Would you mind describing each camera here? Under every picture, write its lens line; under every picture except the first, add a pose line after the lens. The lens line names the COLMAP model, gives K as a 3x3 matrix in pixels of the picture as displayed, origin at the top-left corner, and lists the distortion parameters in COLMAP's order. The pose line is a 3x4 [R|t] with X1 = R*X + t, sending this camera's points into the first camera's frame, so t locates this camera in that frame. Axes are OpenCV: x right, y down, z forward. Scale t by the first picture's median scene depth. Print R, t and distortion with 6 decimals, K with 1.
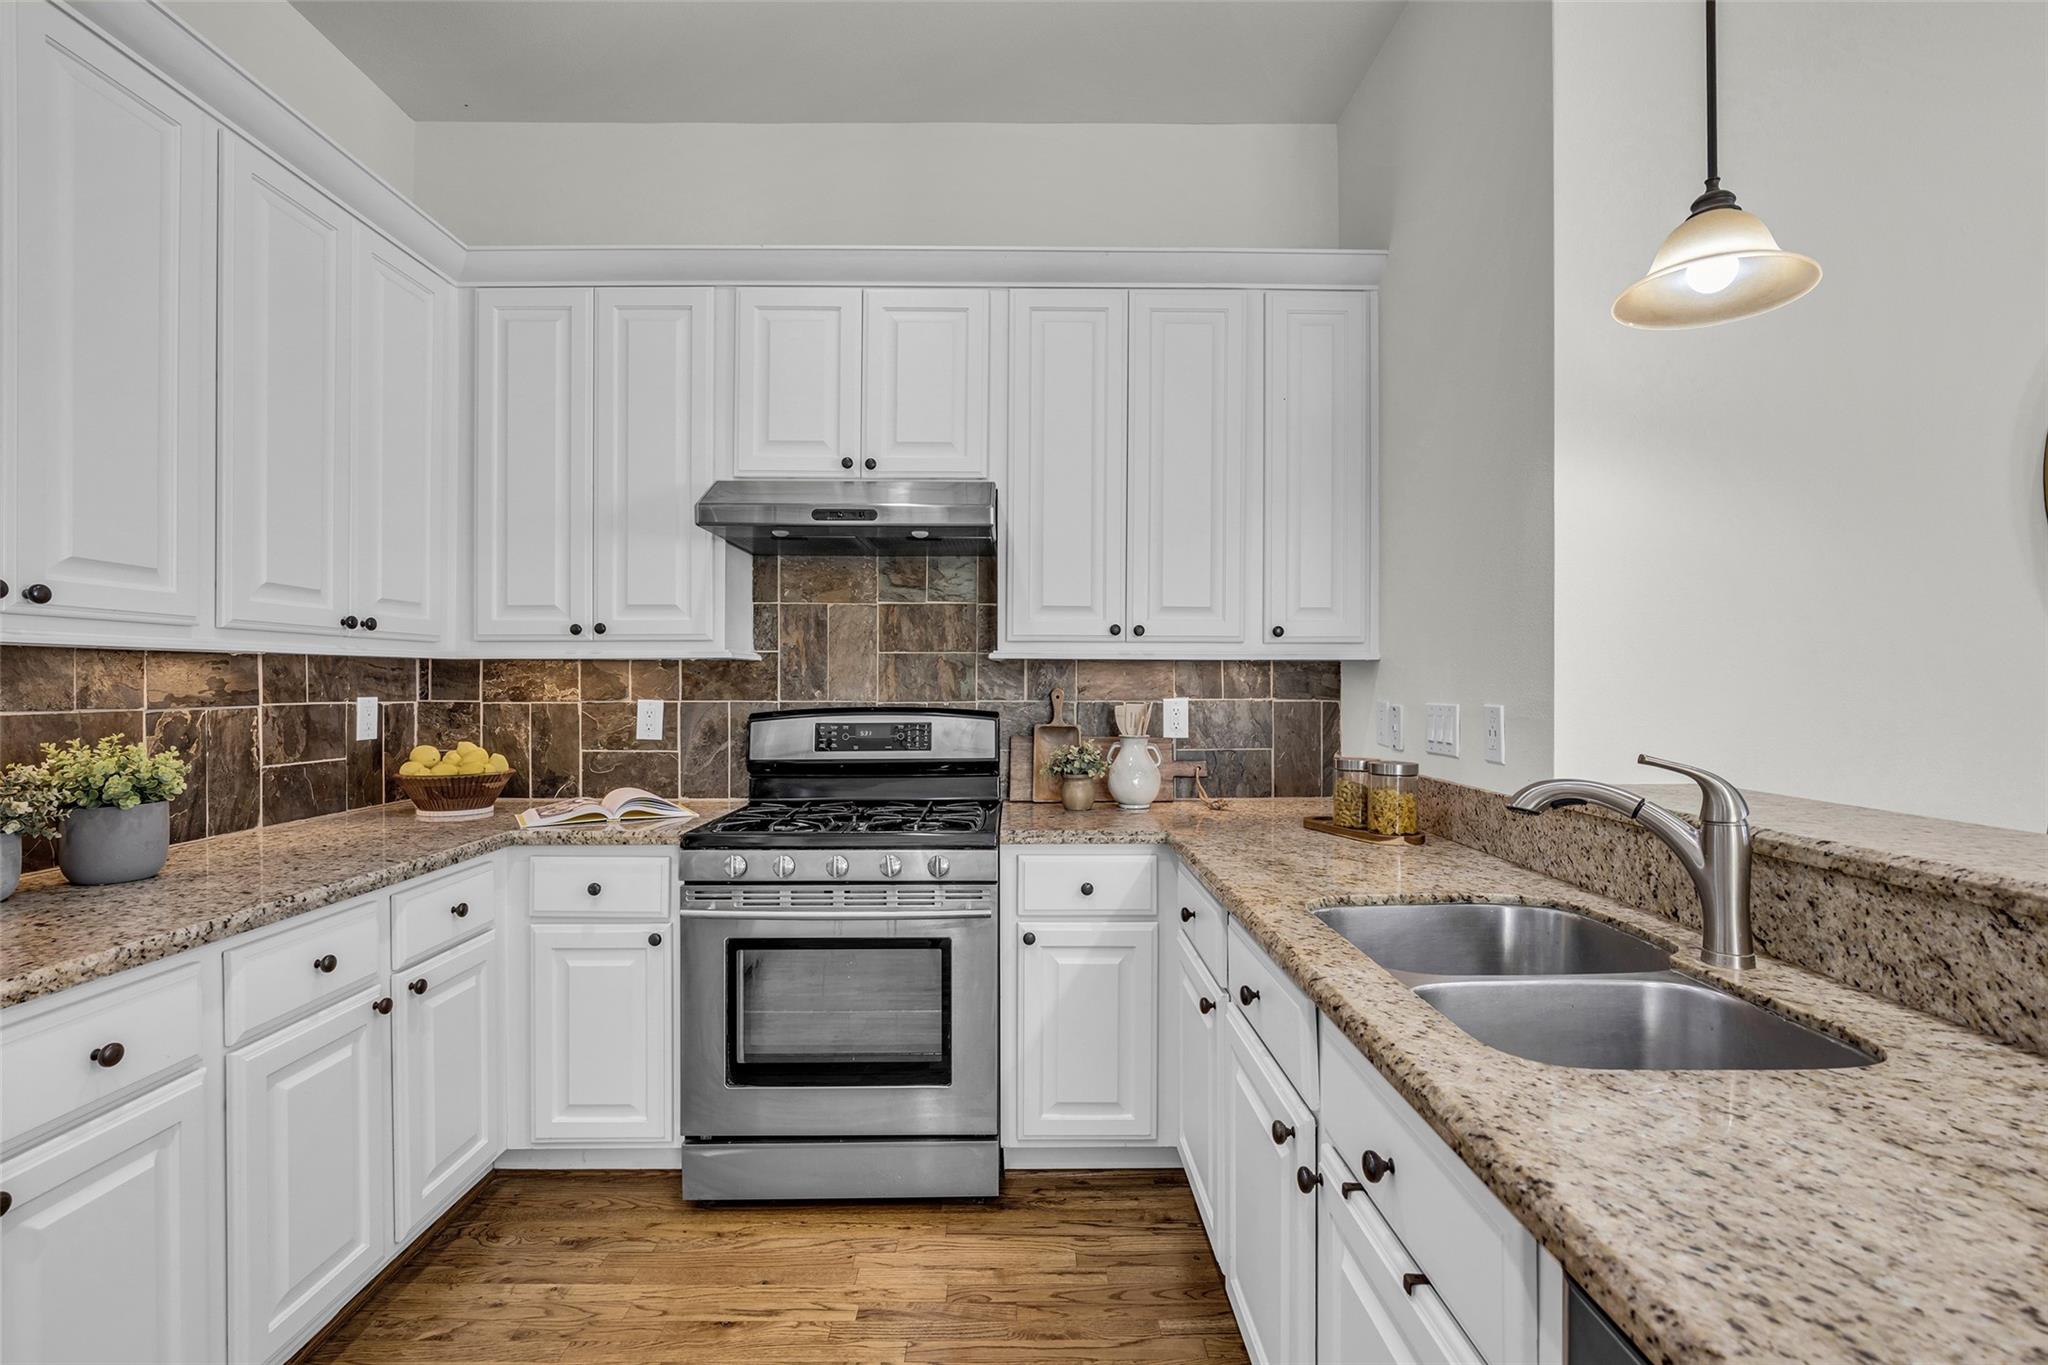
lens RADIAL K [[952.6, 0, 1022.5], [0, 952.6, 683.0], [0, 0, 1]] dist [-0.017317, 0.003319]
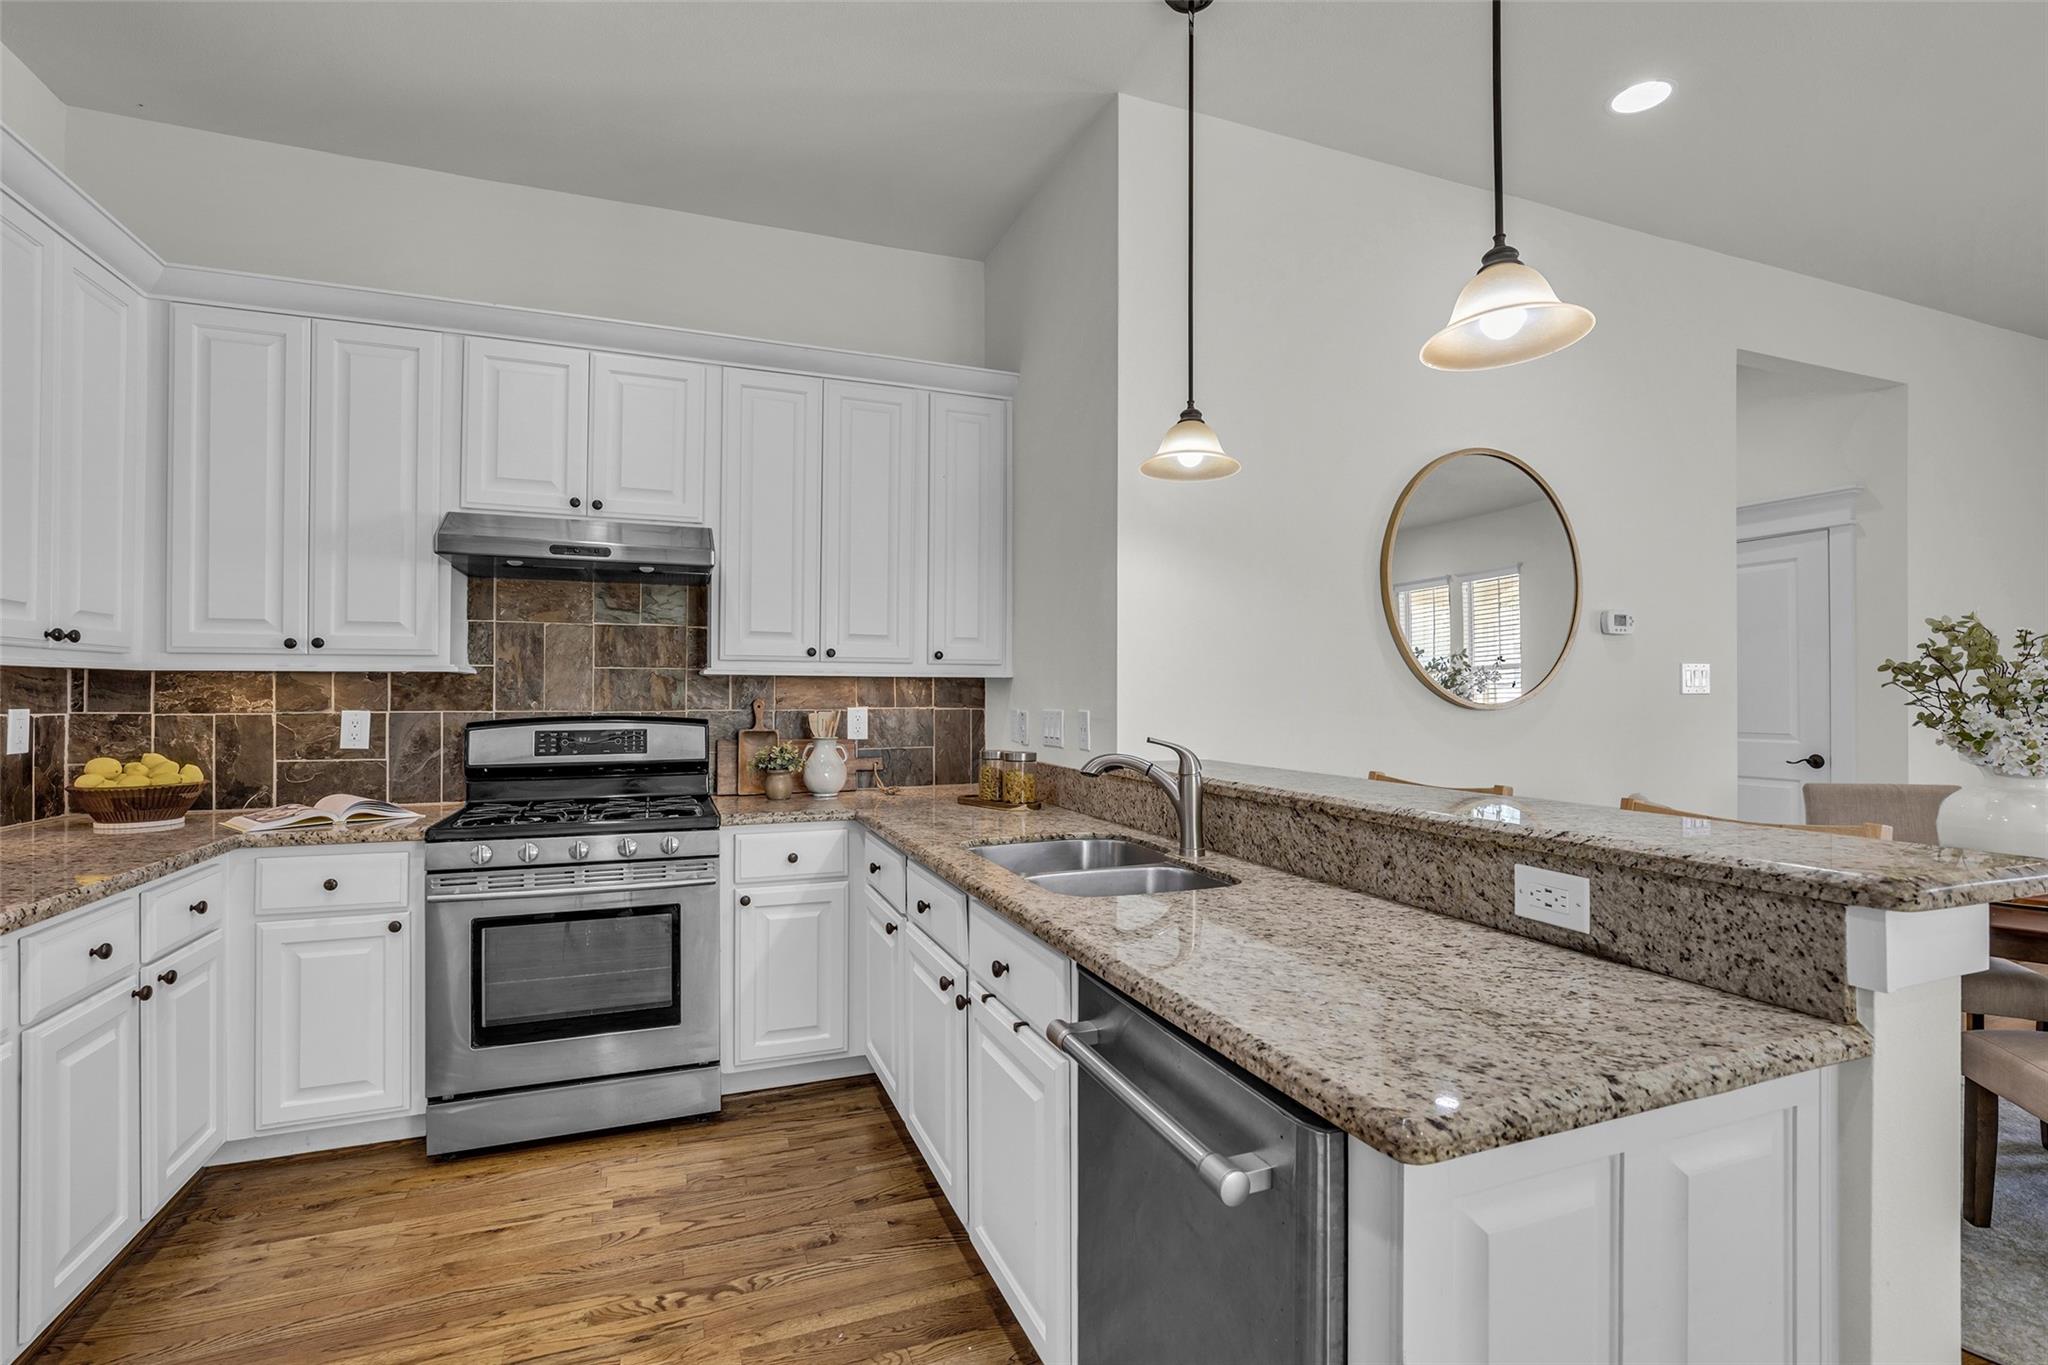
lens RADIAL K [[952.6, 0, 1028.3], [0, 952.6, 684.2], [0, 0, 1]] dist [-0.017317, 0.003319]
pose [[0.934667, 0.004654, 0.355495, -0.084910], [-0.000898, 0.999942, -0.010730, -0.001009], [-0.355524, 0.009710, 0.934617, -0.277528]]
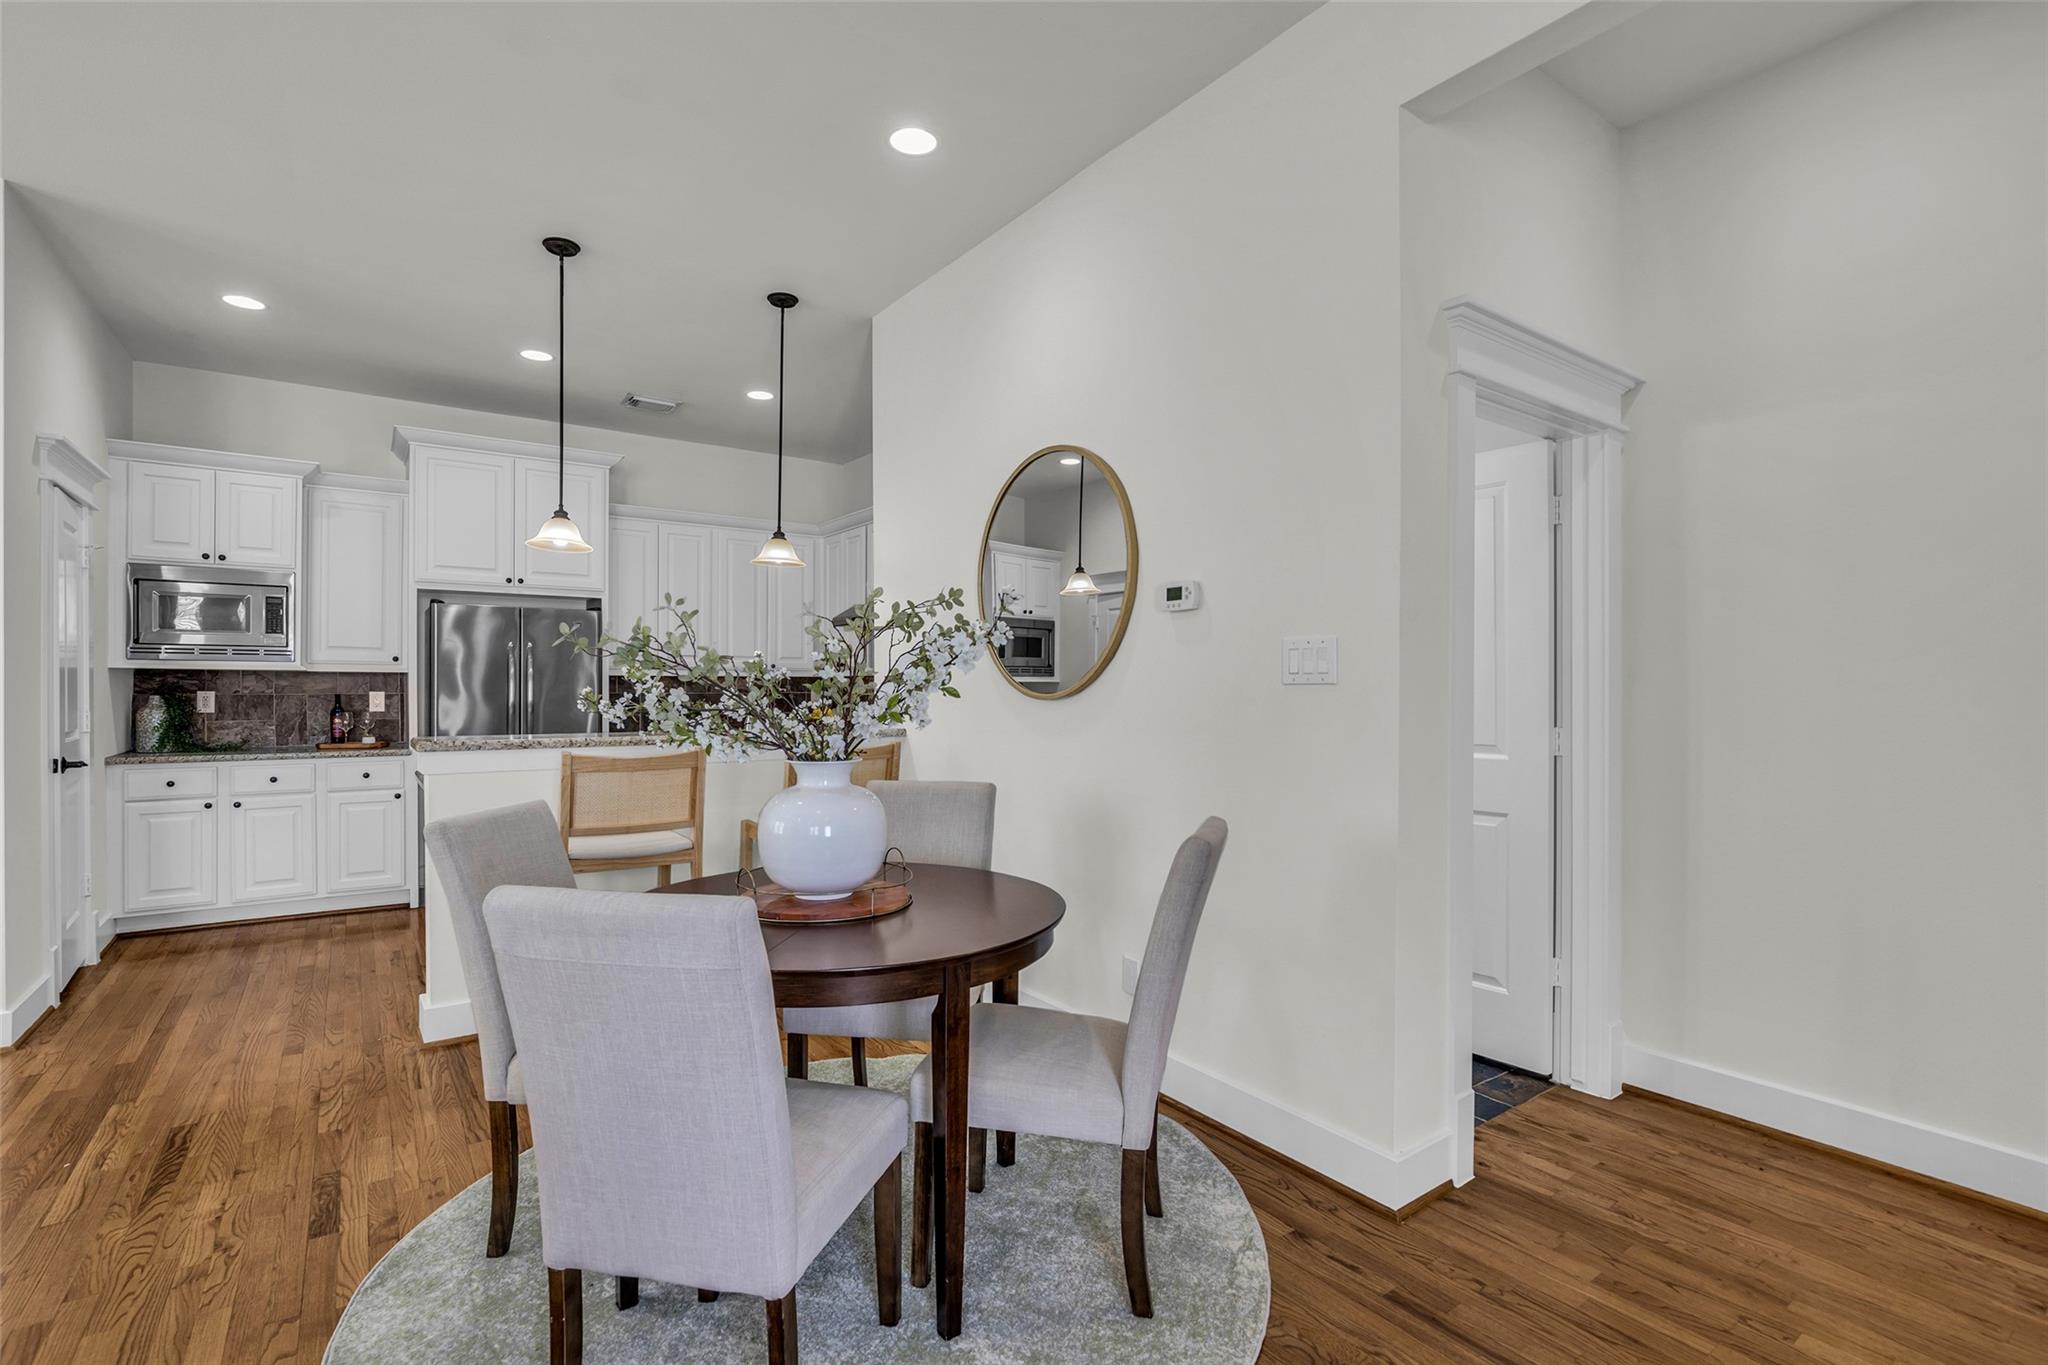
lens RADIAL K [[952.6, 0, 1010.9], [0, 952.6, 690.7], [0, 0, 1]] dist [-0.017317, 0.003319]
pose [[0.561301, 0.007167, -0.827581, 2.098467], [-0.003063, 0.999974, 0.006582, -0.005037], [0.827606, -0.001160, 0.561308, -0.083258]]
